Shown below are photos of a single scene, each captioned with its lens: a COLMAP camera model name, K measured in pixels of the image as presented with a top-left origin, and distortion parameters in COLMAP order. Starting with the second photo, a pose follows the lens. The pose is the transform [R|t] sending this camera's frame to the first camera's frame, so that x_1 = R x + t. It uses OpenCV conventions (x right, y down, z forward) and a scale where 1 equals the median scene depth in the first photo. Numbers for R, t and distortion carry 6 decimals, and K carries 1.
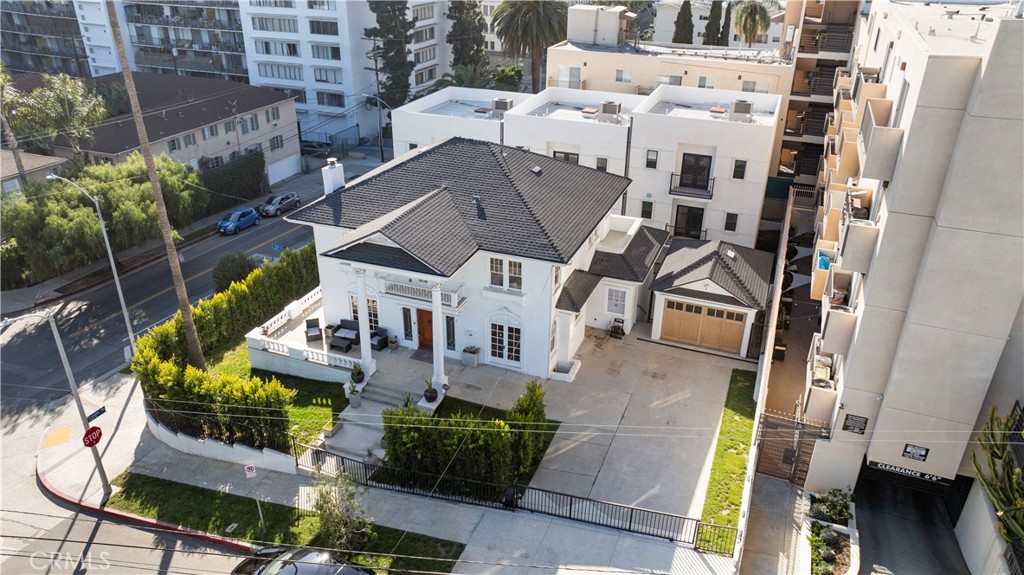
lens RADIAL K [[714.2, 0, 512.0], [0, 714.2, 287.5], [0, 0, 1]] dist [-0.024797, 0.001439]
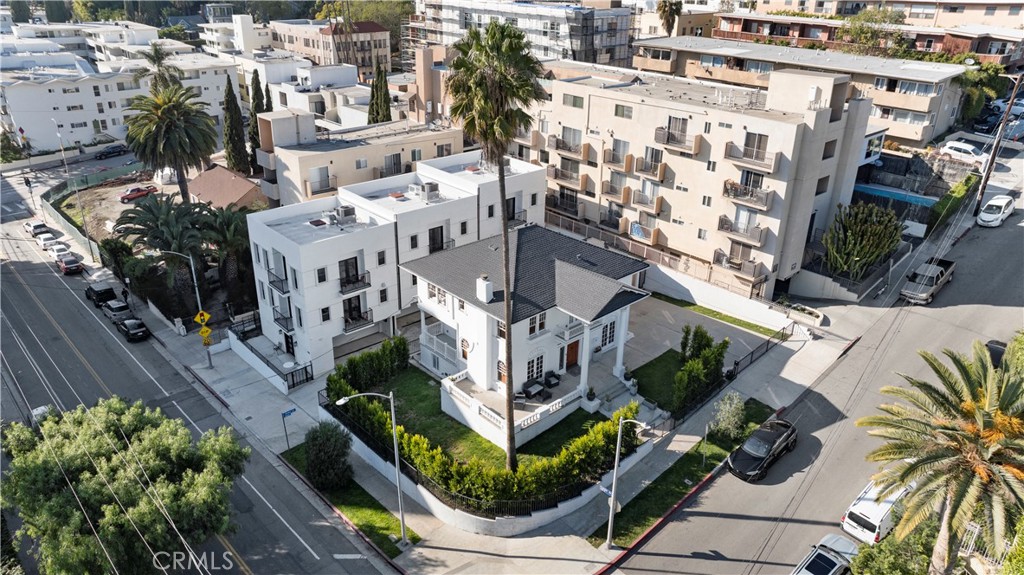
lens RADIAL K [[714.2, 0, 512.0], [0, 714.2, 287.5], [0, 0, 1]] dist [-0.024797, 0.001439]
pose [[0.442488, -0.381424, 0.811616, -1.274348], [0.395497, 0.895271, 0.205115, -0.401192], [-0.804852, 0.230231, 0.546999, 0.258422]]
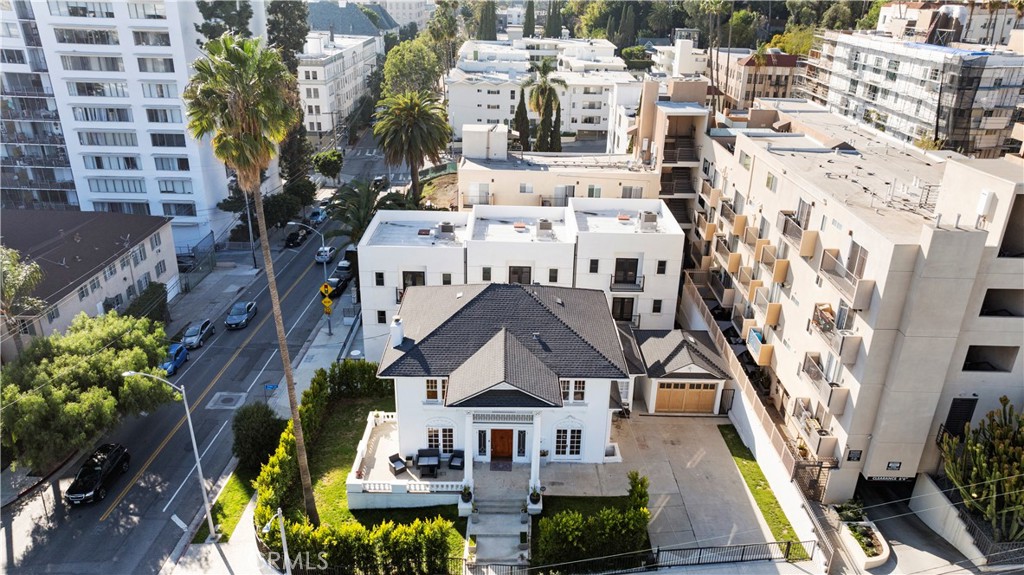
lens RADIAL K [[714.2, 0, 512.0], [0, 714.2, 287.5], [0, 0, 1]] dist [-0.024797, 0.001439]
pose [[0.931603, -0.138890, 0.335895, -0.459780], [0.156067, 0.987441, -0.024551, -0.167806], [-0.328266, 0.075294, 0.941580, -0.171570]]
